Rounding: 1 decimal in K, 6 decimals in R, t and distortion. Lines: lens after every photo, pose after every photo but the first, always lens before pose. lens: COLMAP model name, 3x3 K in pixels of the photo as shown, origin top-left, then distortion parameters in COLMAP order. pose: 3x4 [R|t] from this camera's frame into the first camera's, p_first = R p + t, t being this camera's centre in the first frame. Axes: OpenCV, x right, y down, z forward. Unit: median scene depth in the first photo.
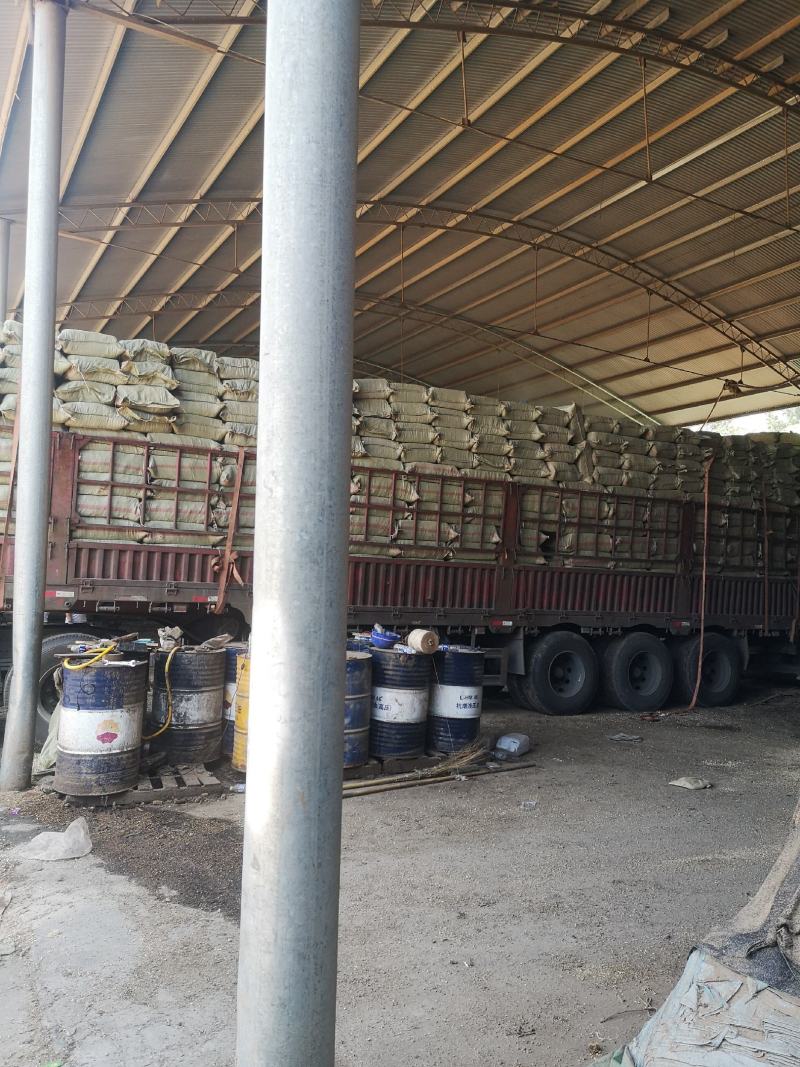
lens RADIAL K [[823.4, 0, 400.0], [0, 823.4, 533.5], [0, 0, 1]] dist [0.091358, -0.069326]
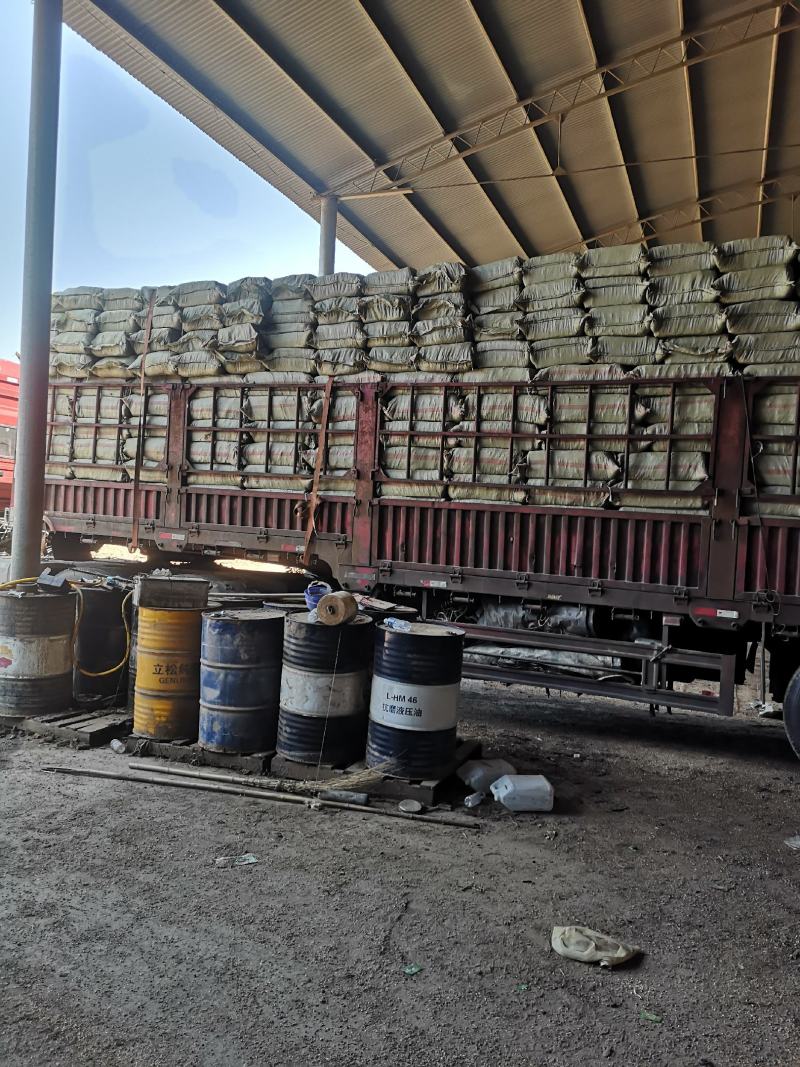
lens RADIAL K [[823.4, 0, 400.0], [0, 823.4, 533.5], [0, 0, 1]] dist [0.091358, -0.069326]
pose [[0.615014, 0.014175, -0.788389, 0.476367], [0.004636, 0.999756, 0.021591, 0.037237], [0.788503, -0.016934, 0.614798, 0.452107]]
